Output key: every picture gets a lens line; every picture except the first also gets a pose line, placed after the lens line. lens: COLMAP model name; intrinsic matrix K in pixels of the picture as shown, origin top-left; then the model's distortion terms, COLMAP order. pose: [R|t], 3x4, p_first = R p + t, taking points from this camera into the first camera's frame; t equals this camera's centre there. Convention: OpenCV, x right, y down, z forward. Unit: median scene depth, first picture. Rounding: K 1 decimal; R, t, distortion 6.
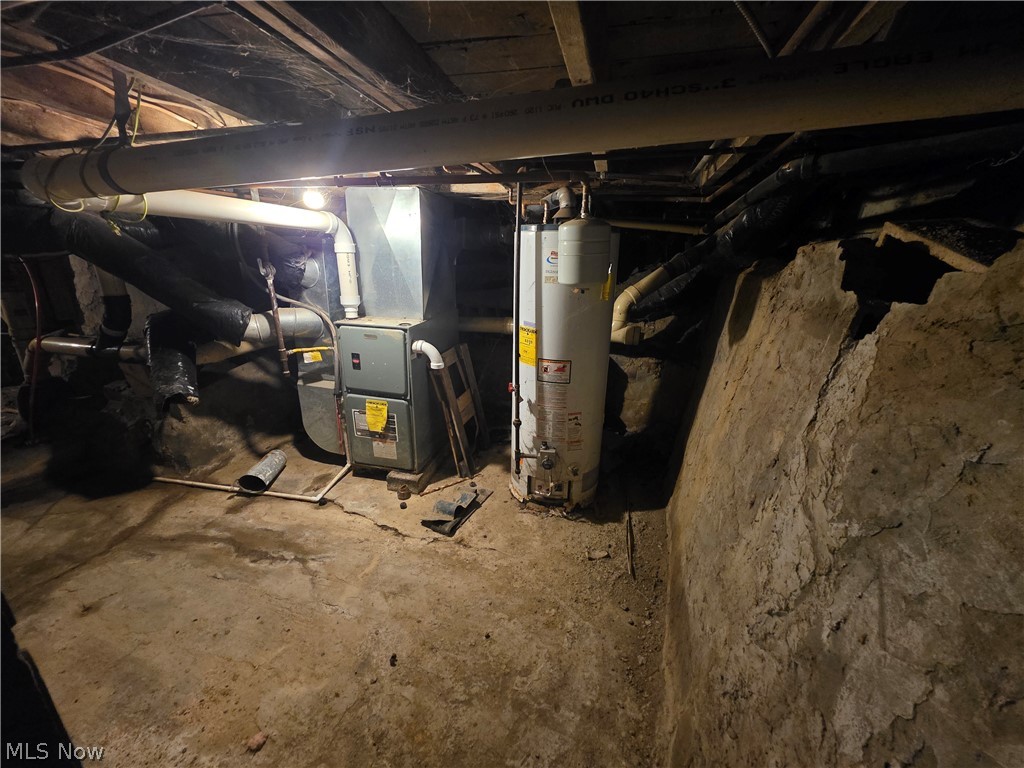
lens RADIAL K [[410.4, 0, 515.1], [0, 410.4, 378.2], [0, 0, 1]] dist [0.004934, -0.000677]
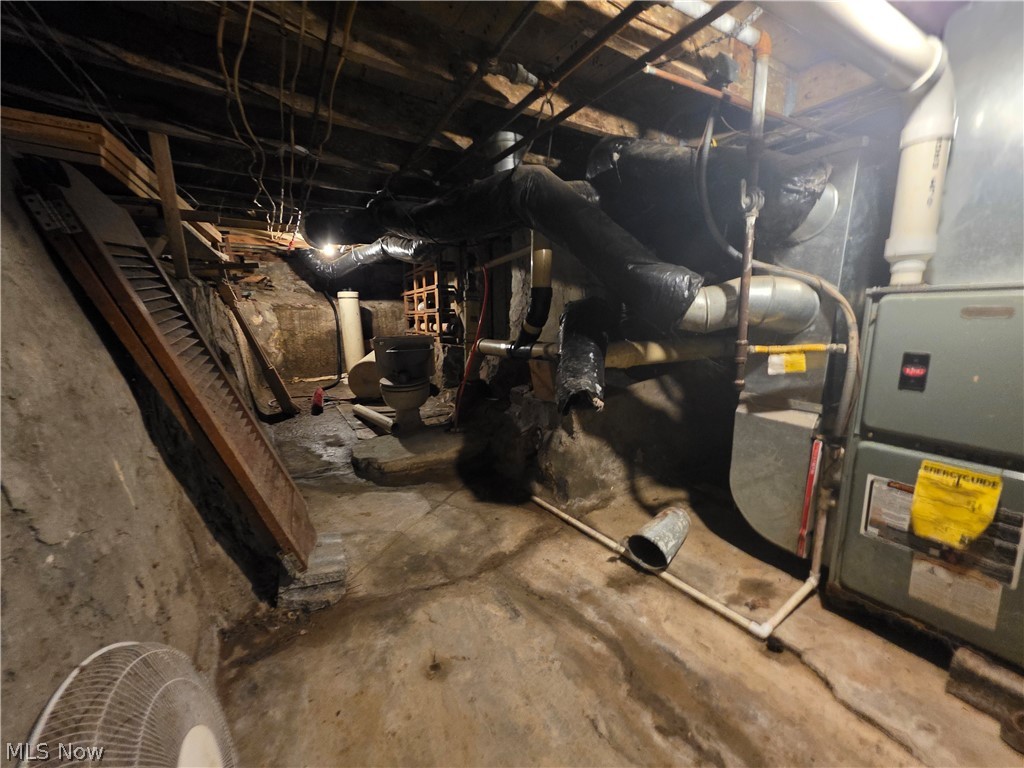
lens RADIAL K [[410.4, 0, 507.3], [0, 410.4, 384.3], [0, 0, 1]] dist [0.004934, -0.000677]
pose [[0.693150, 0.095981, -0.714375, -0.360257], [-0.203843, 0.976739, -0.066555, 0.090912], [0.691369, 0.191753, 0.696591, 0.363281]]
